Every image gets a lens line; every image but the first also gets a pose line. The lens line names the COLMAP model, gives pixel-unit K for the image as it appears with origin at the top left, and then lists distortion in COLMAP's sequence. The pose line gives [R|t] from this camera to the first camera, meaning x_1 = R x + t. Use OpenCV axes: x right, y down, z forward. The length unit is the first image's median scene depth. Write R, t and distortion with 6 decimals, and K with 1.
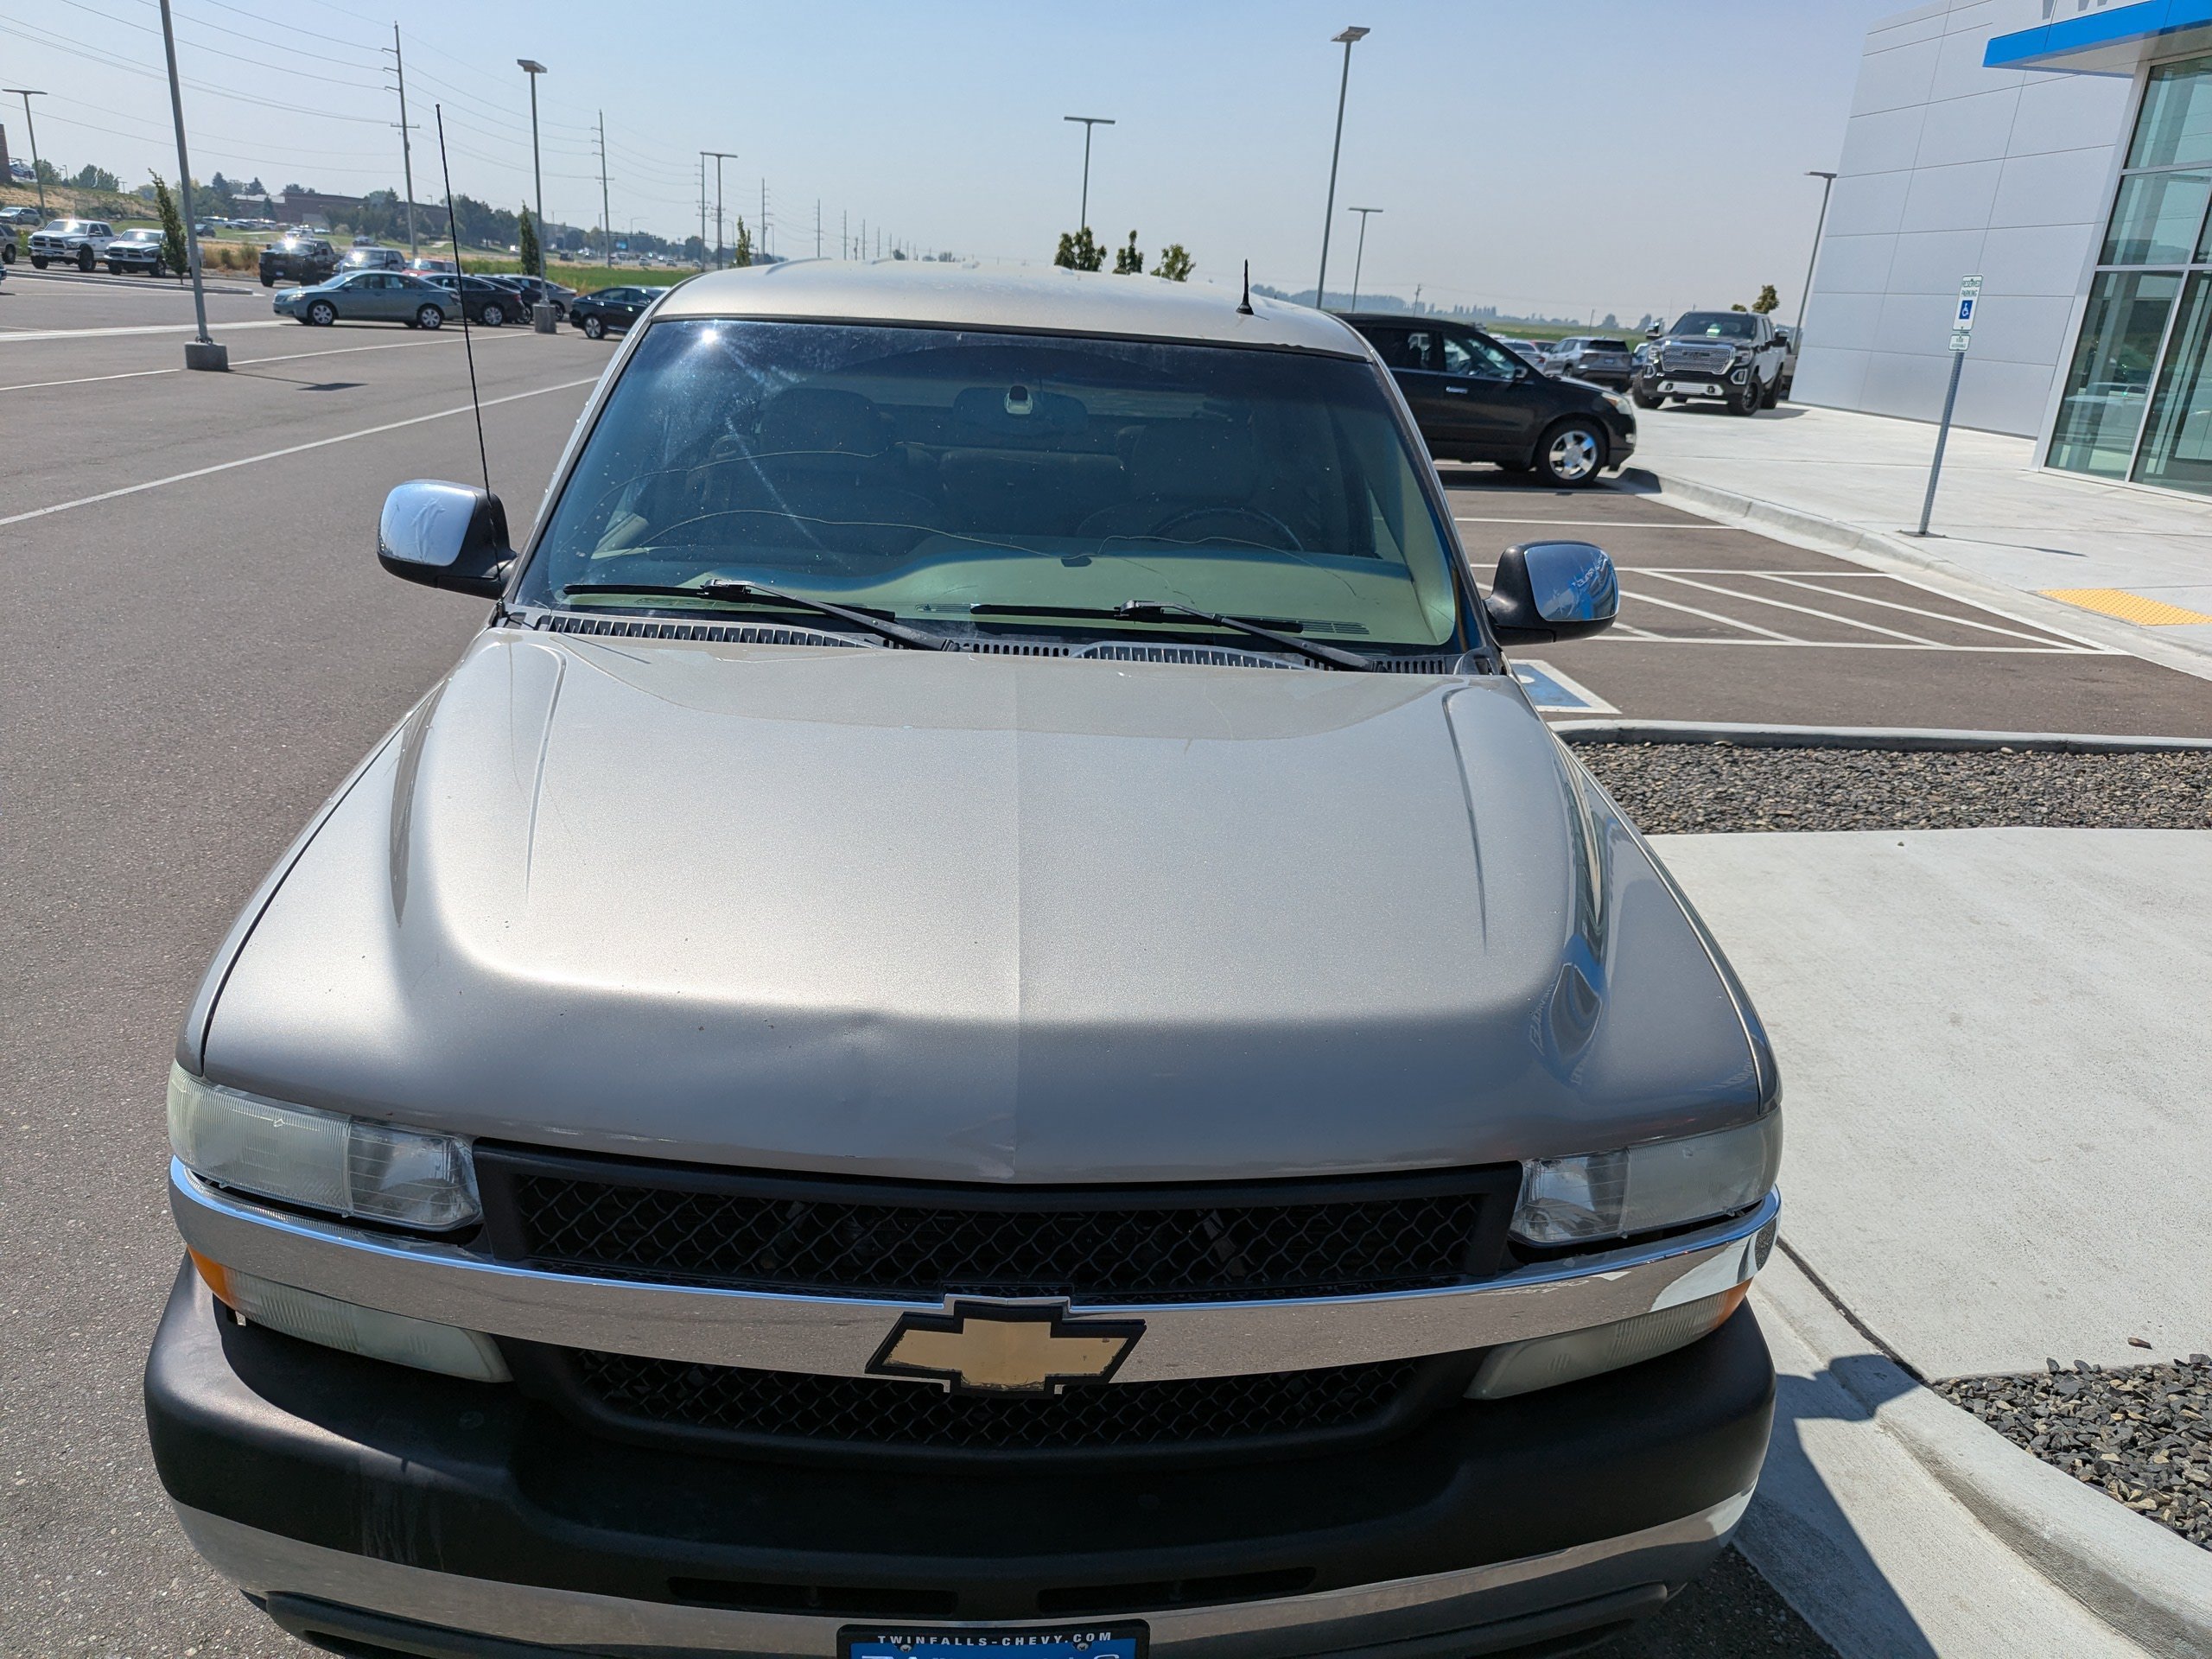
lens RADIAL K [[1544.2, 0, 1058.0], [0, 1544.2, 866.6], [0, 0, 1]] dist [0.032349, -0.024288]
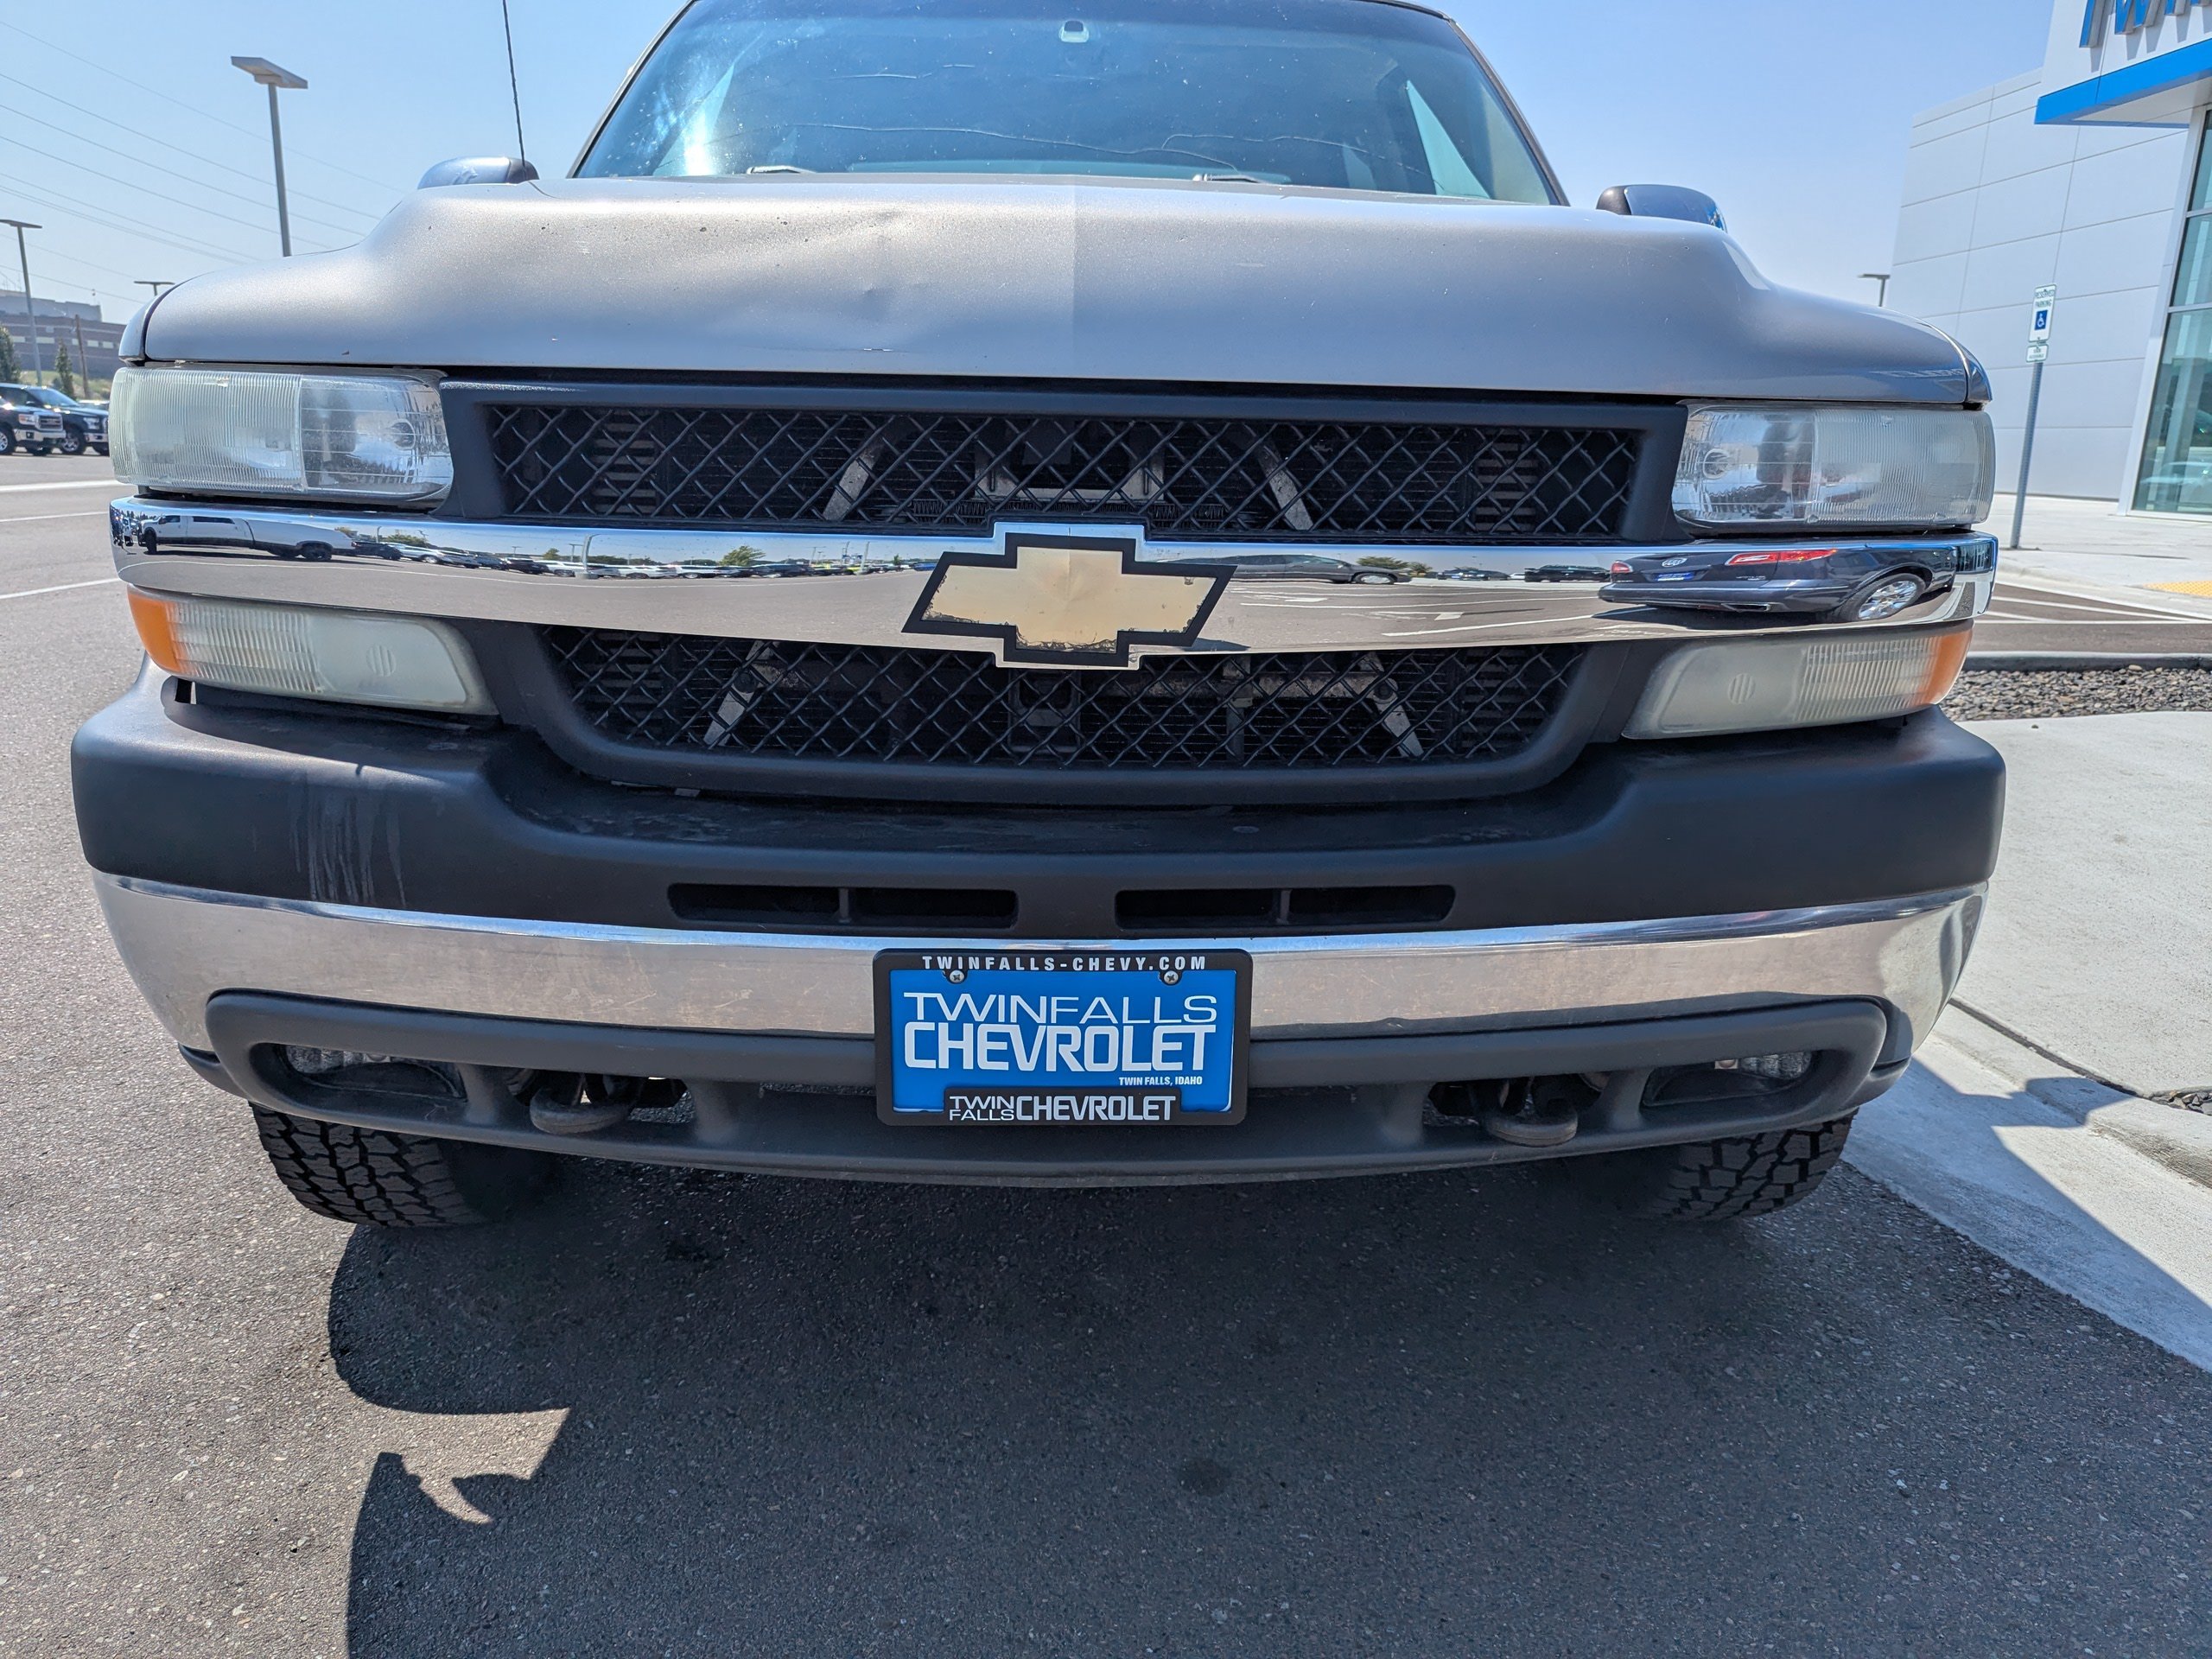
lens RADIAL K [[1544.2, 0, 1077.0], [0, 1544.2, 858.3], [0, 0, 1]] dist [0.032349, -0.024288]
pose [[0.998961, -0.025126, -0.038014, -0.000847], [0.021213, 0.994758, -0.100030, 0.319338], [0.040328, 0.099120, 0.994258, 0.112897]]
